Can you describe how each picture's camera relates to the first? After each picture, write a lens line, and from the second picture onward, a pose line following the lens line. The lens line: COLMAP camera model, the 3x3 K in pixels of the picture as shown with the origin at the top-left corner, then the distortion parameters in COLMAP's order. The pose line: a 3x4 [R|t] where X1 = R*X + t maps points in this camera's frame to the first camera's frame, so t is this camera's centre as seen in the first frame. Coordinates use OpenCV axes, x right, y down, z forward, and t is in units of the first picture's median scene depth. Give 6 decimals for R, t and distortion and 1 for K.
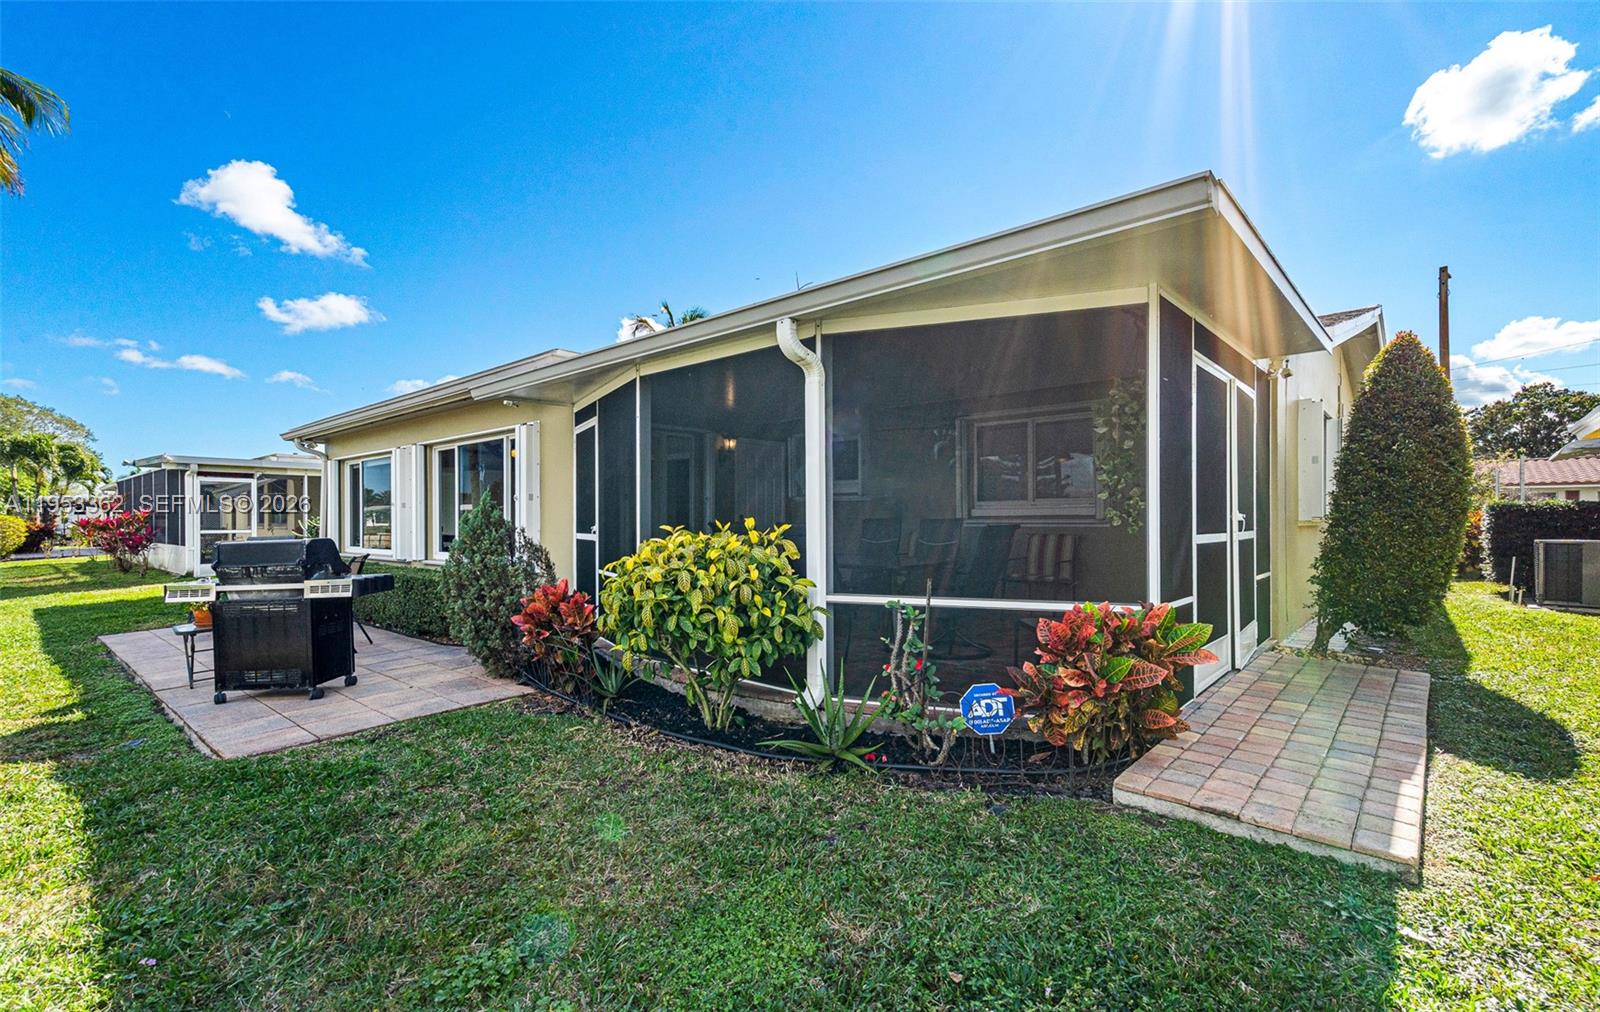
lens RADIAL K [[716.4, 0, 794.9], [0, 716.4, 512.4], [0, 0, 1]] dist [0.003525, 0.000526]
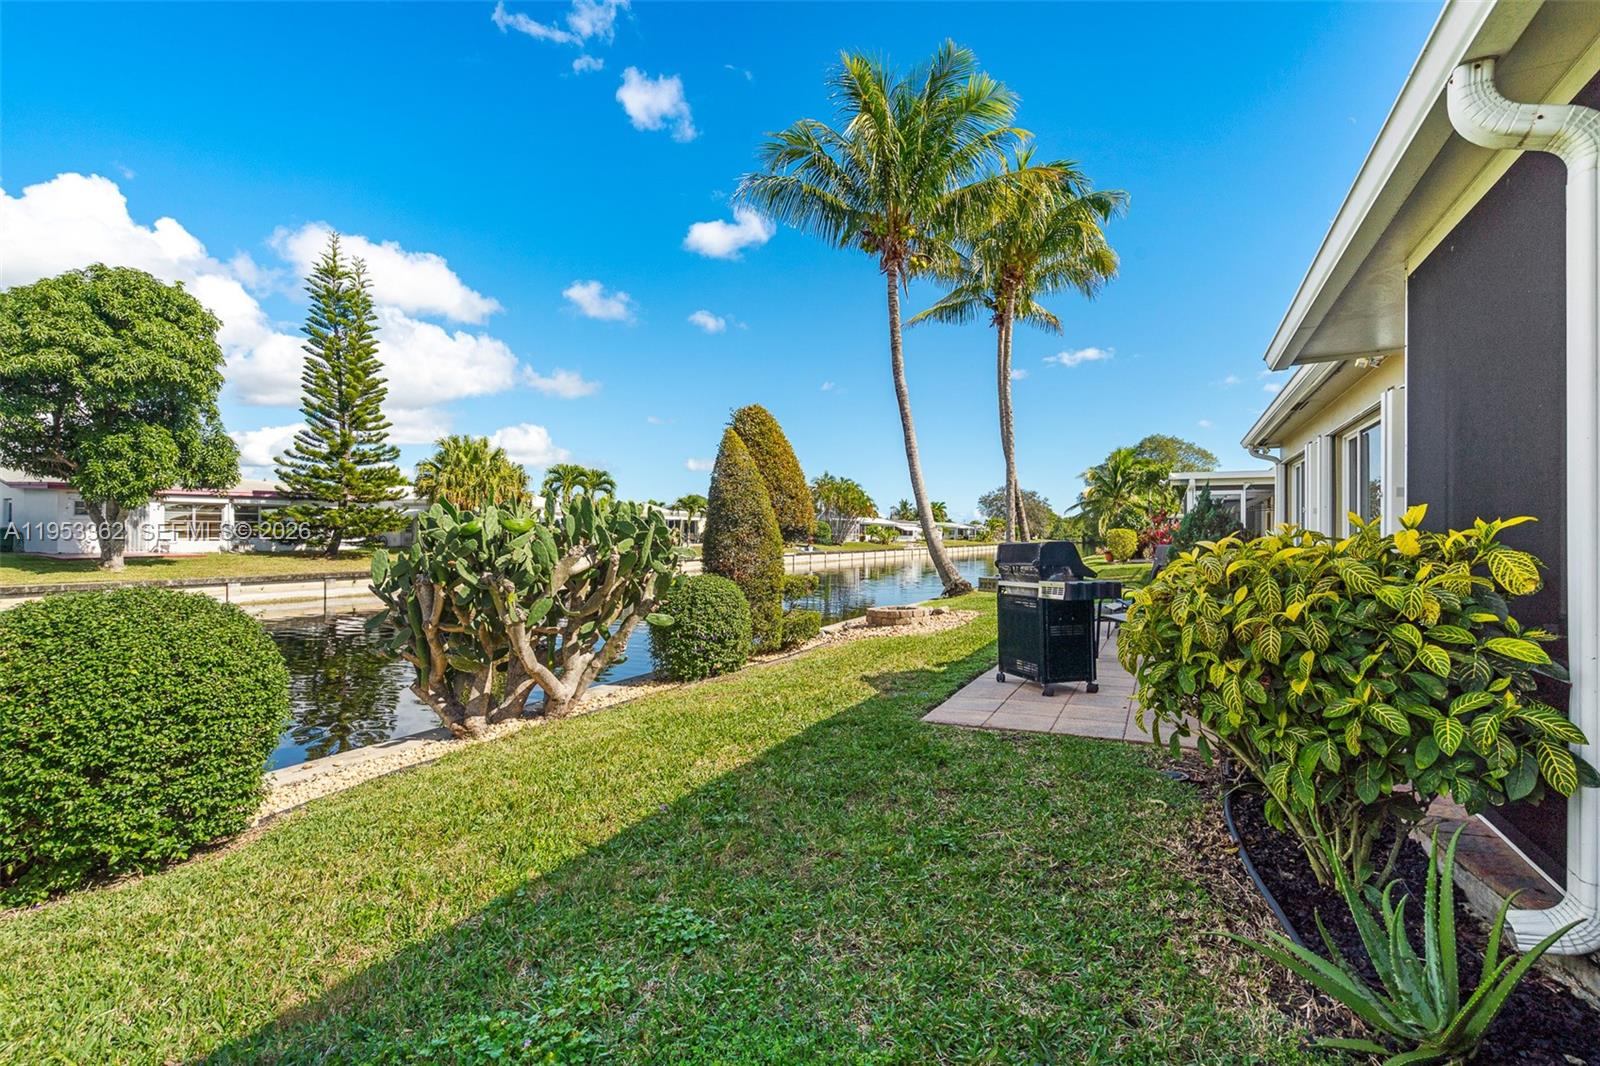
lens RADIAL K [[743.9, 0, 790.7], [0, 743.9, 532.5], [0, 0, 1]] dist [-0.001362, 0.000220]
pose [[0.228658, 0.000108, -0.973507, 0.334796], [0.003418, 0.999994, 0.000914, 0.025557], [0.973501, -0.003537, 0.228656, 0.454257]]
